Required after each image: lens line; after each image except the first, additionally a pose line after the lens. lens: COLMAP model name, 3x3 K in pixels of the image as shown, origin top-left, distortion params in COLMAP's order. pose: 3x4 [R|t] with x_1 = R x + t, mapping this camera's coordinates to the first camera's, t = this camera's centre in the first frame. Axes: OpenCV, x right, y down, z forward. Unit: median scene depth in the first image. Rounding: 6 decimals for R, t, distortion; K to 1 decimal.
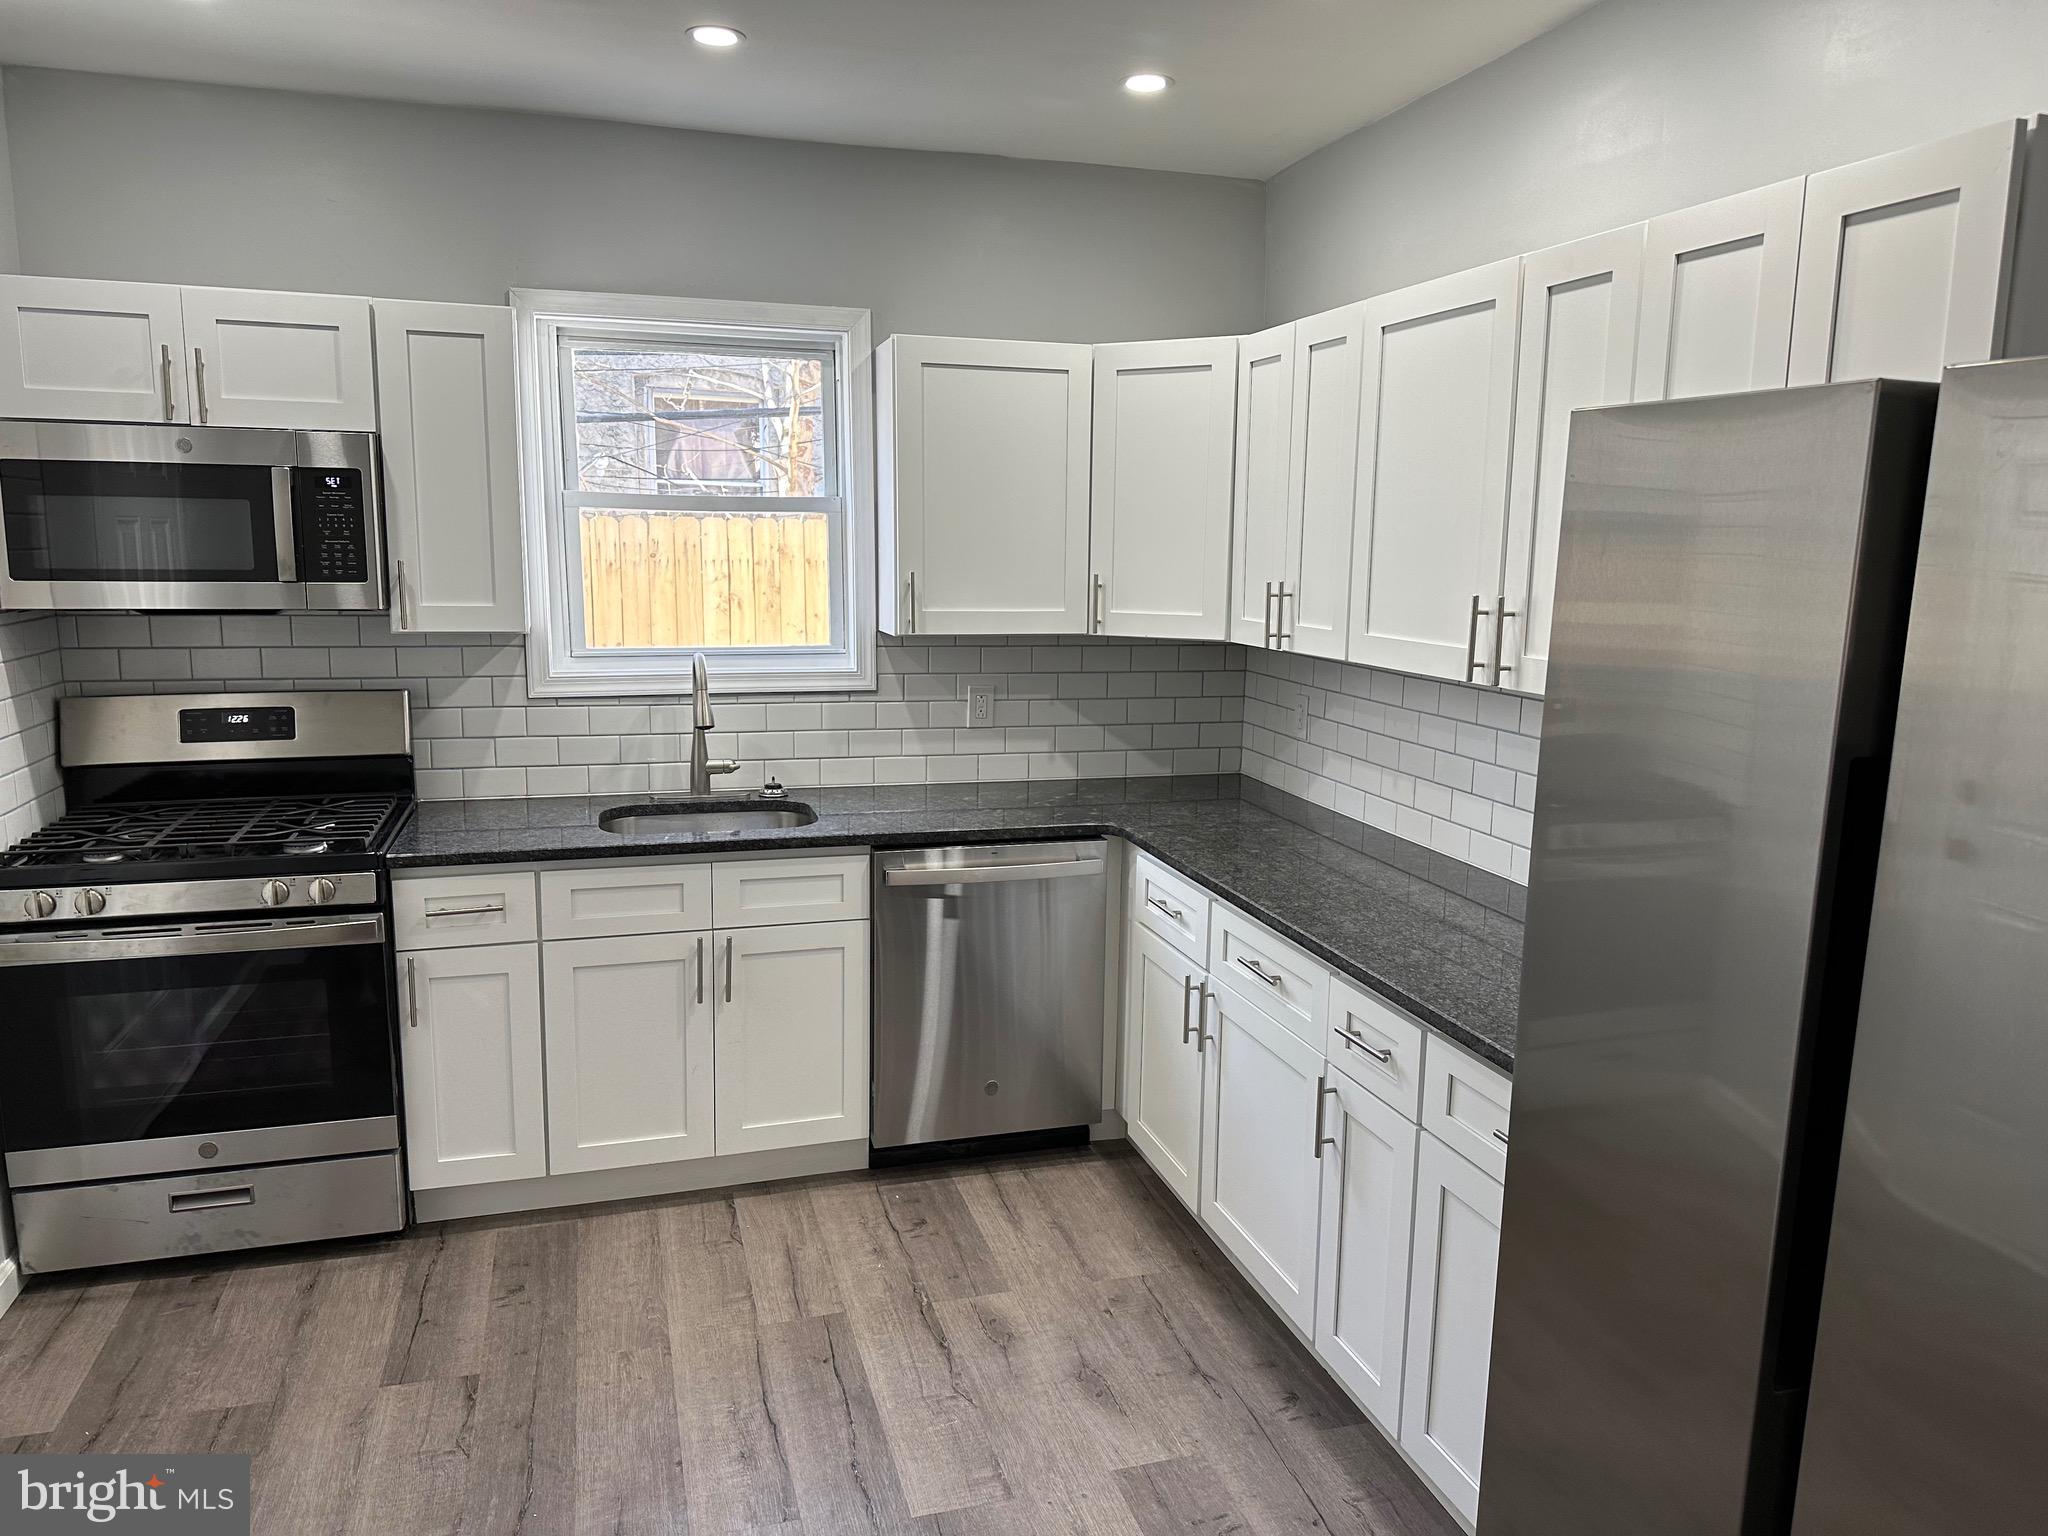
lens RADIAL K [[1429.9, 0, 1043.9], [0, 1429.9, 764.4], [0, 0, 1]] dist [0.092099, -0.110516]
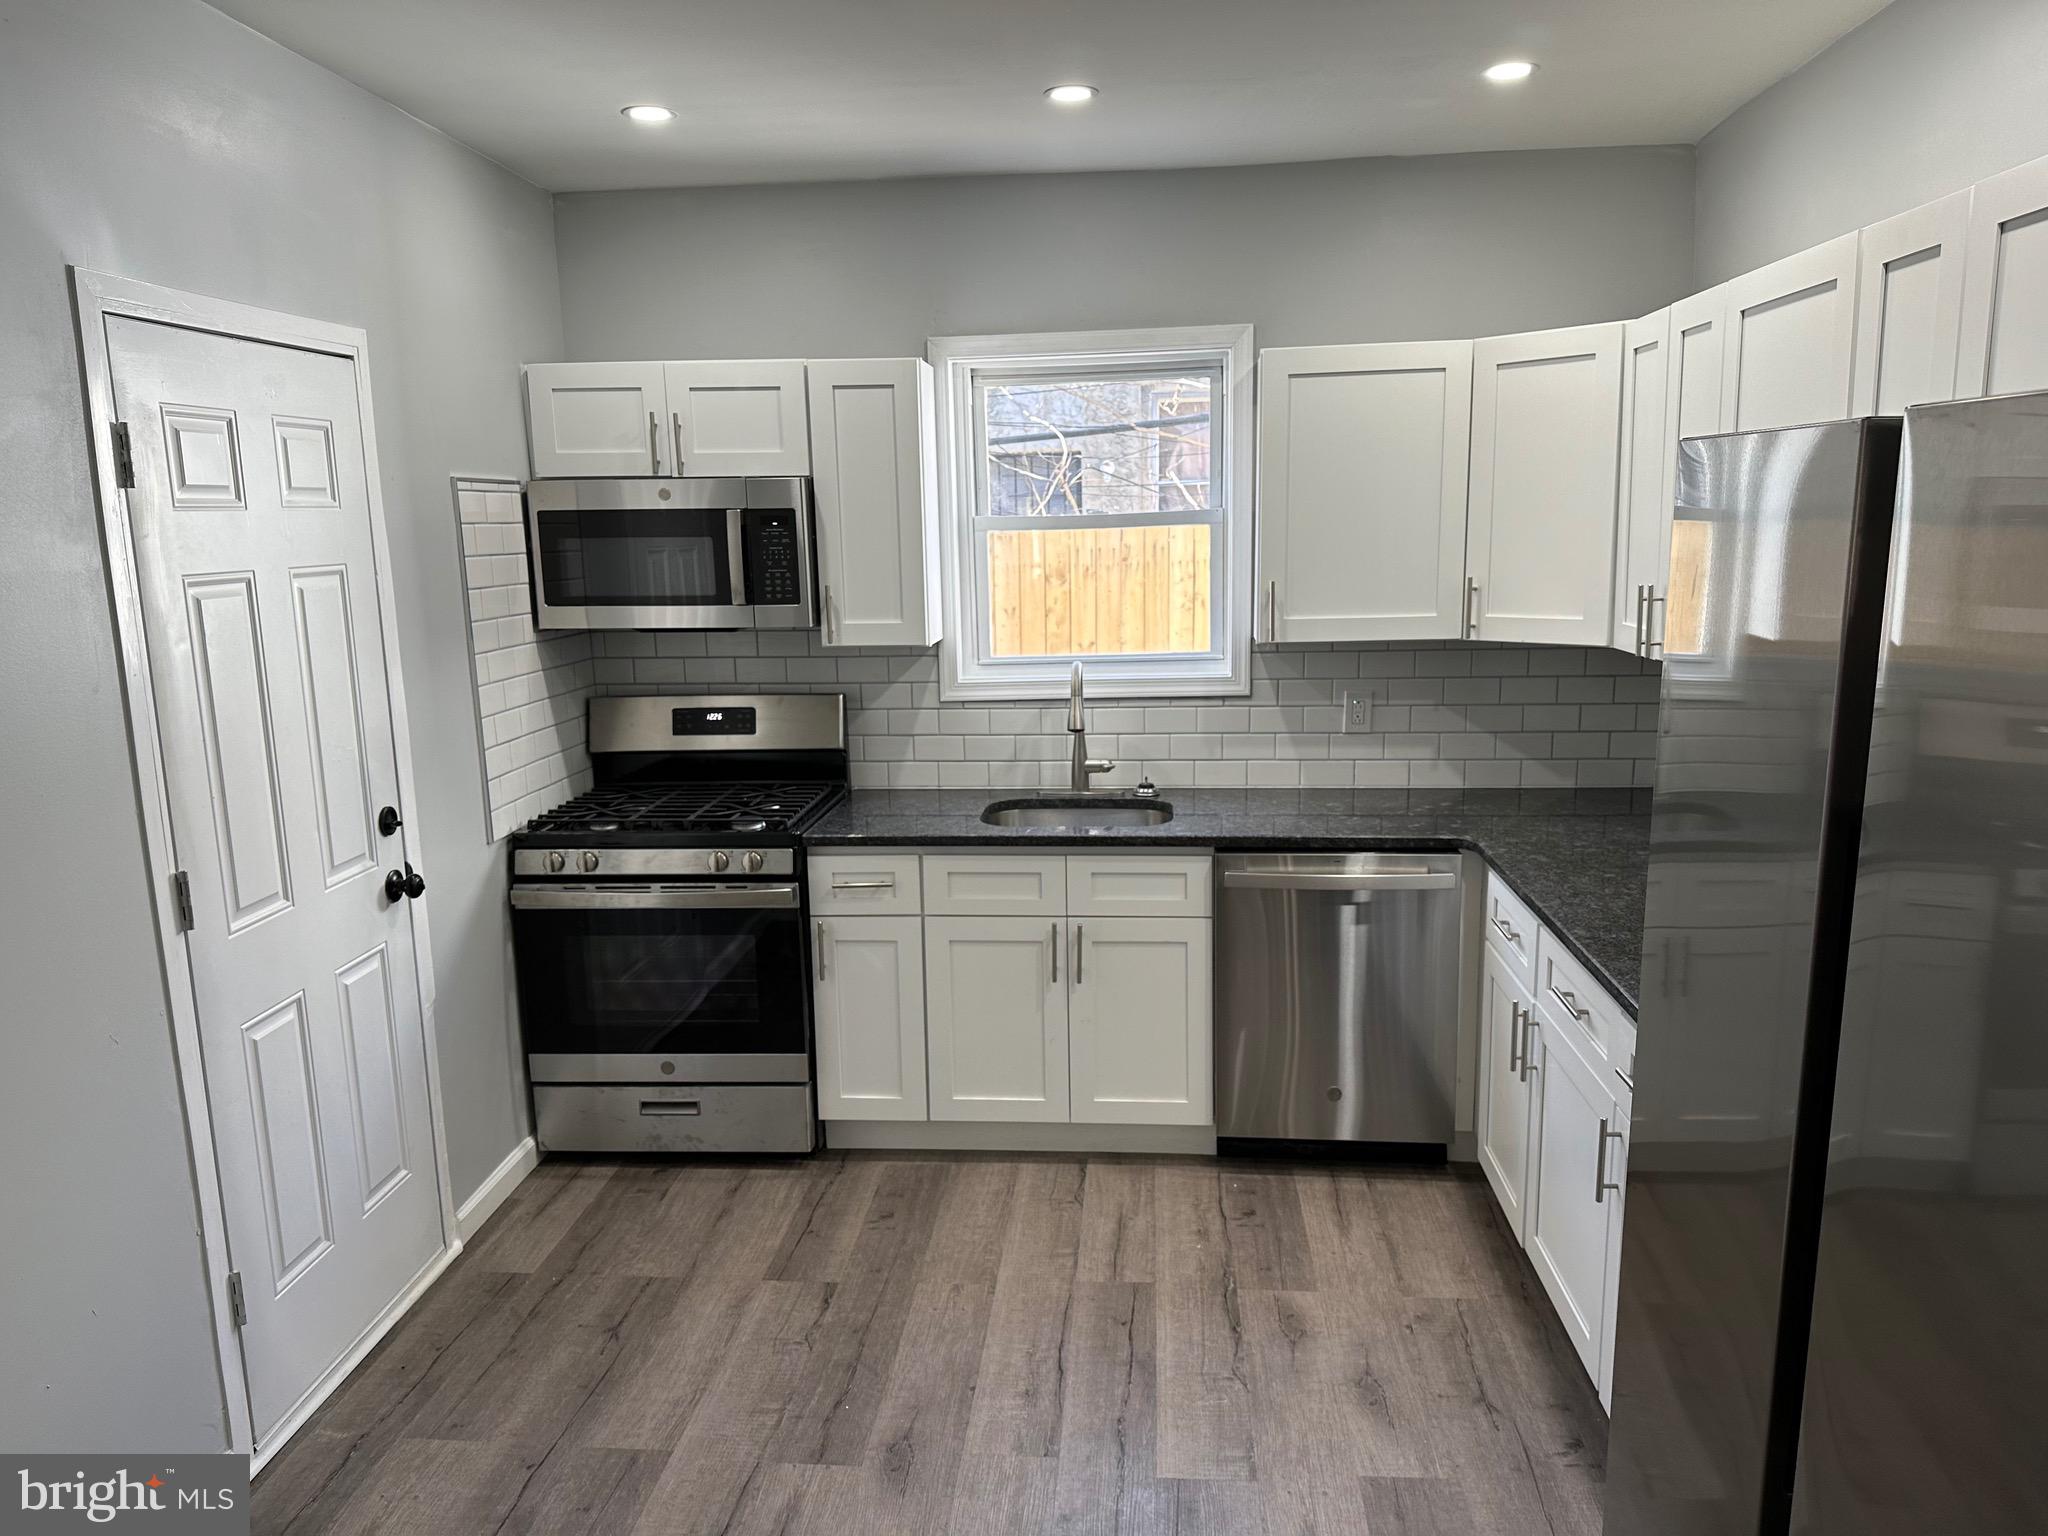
lens RADIAL K [[1419.6, 0, 1044.8], [0, 1419.6, 778.7], [0, 0, 1]] dist [0.172251, -0.310711]
pose [[0.930670, 0.031739, -0.364480, 0.146290], [-0.024712, 0.999408, 0.023927, -0.015318], [0.365024, -0.013261, 0.930904, -0.014851]]
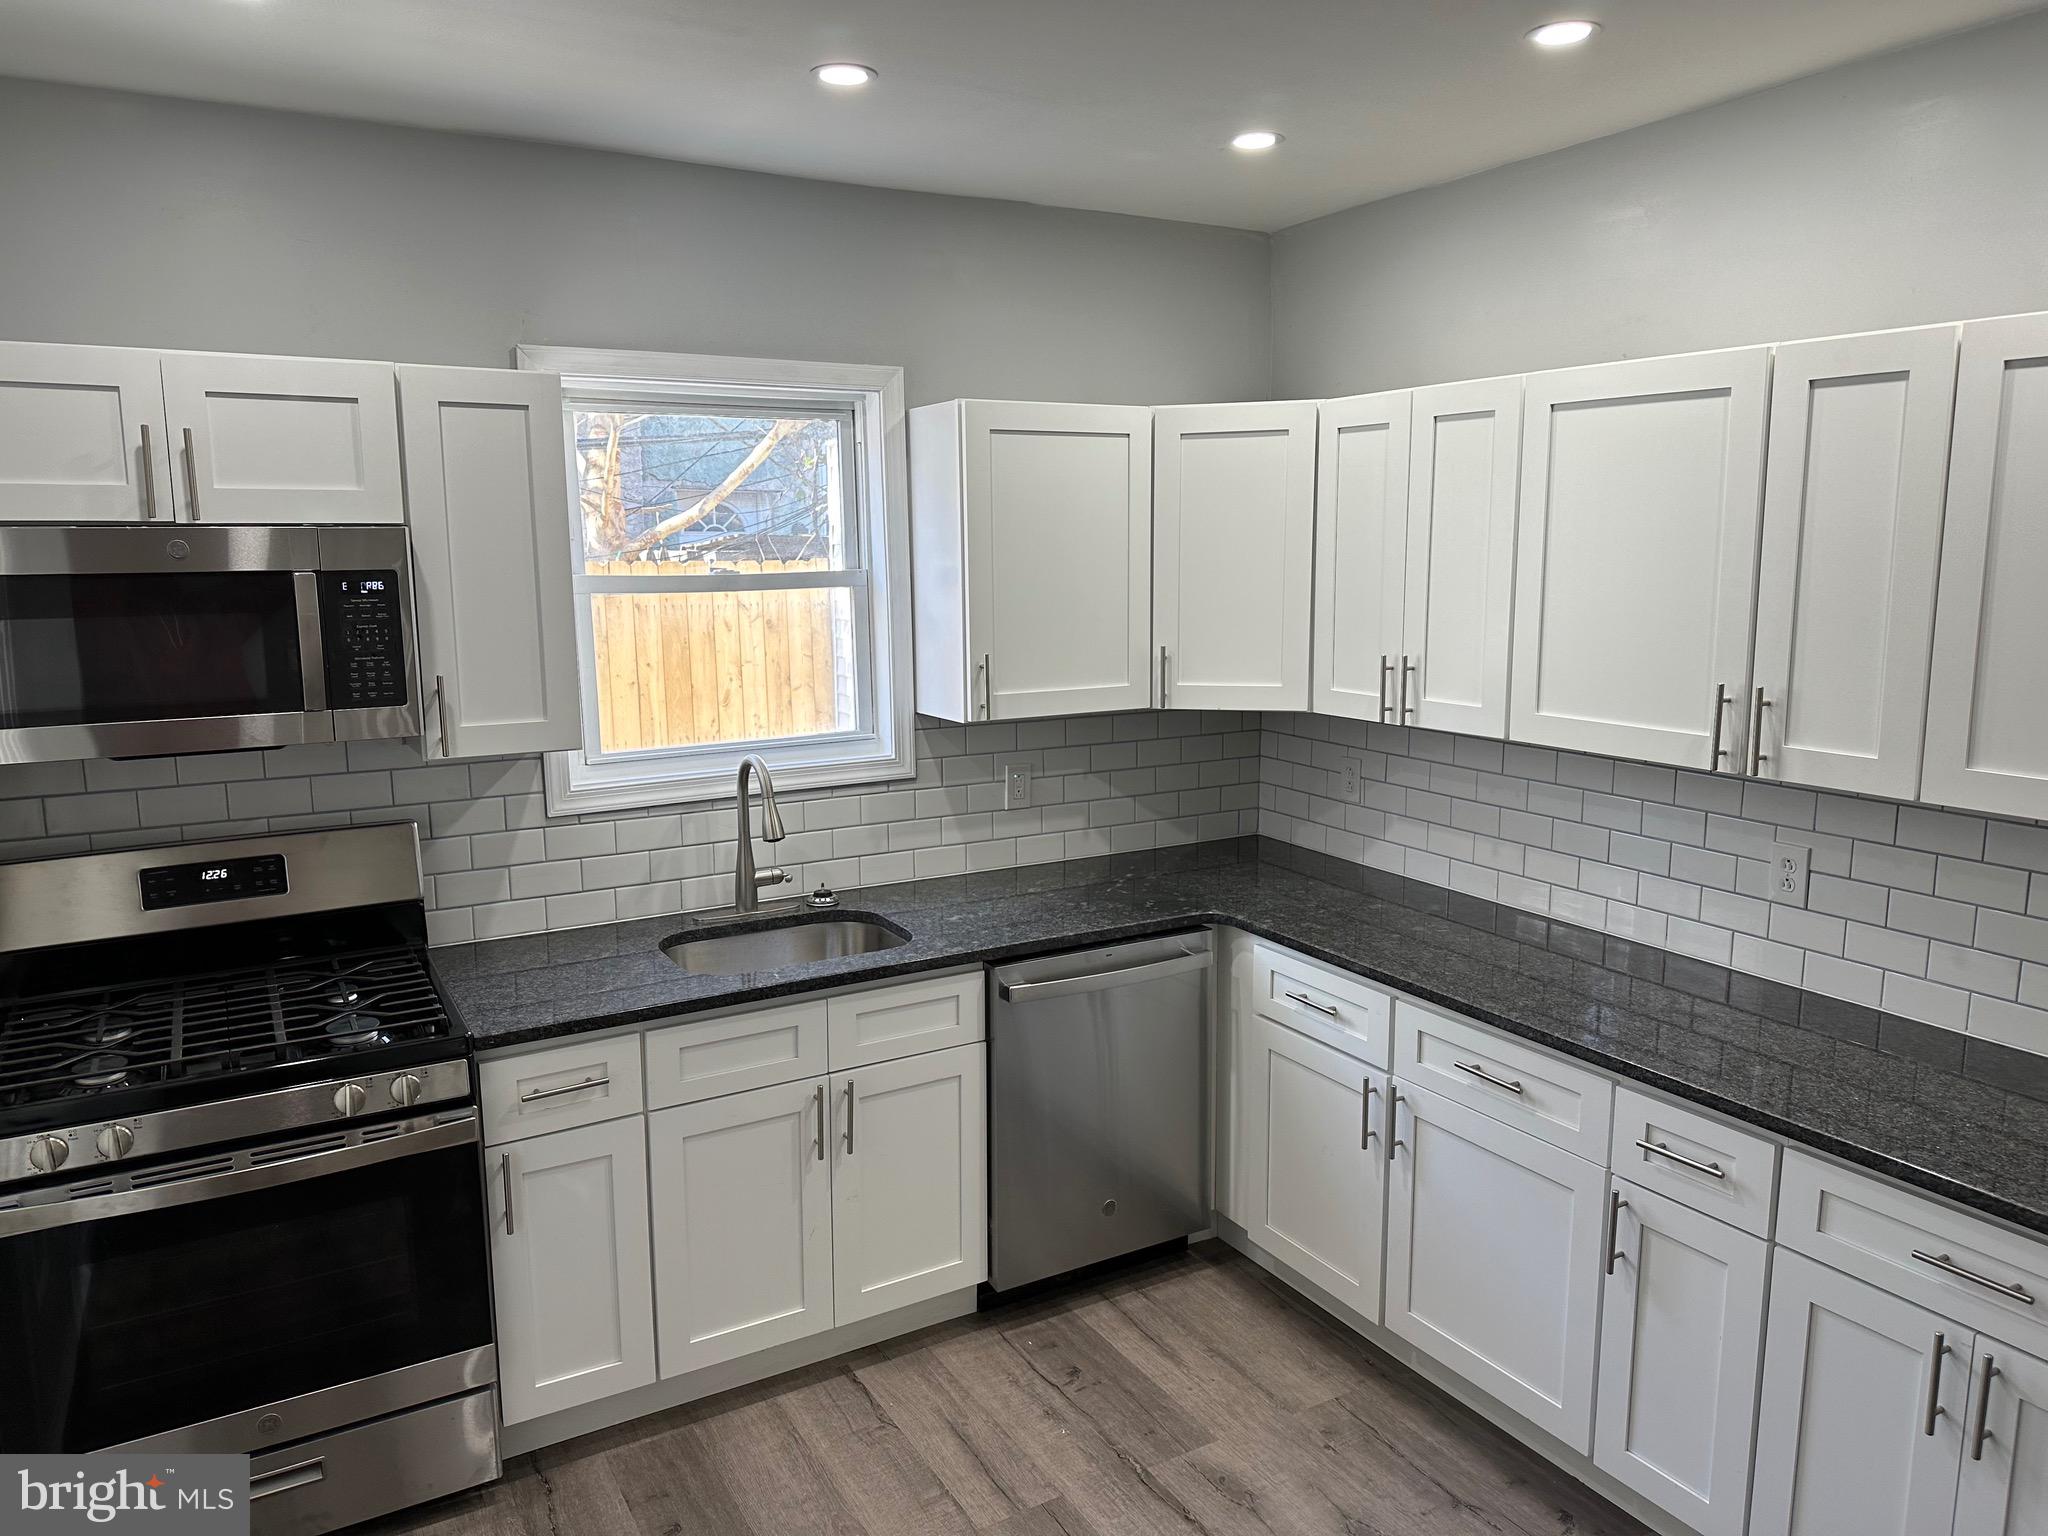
lens RADIAL K [[1429.9, 0, 1043.9], [0, 1429.9, 764.4], [0, 0, 1]] dist [0.092099, -0.110516]
pose [[0.972781, -0.057269, 0.224537, -0.290942], [0.057527, 0.998329, 0.005399, -0.072651], [-0.224471, 0.007665, 0.974451, 0.106129]]
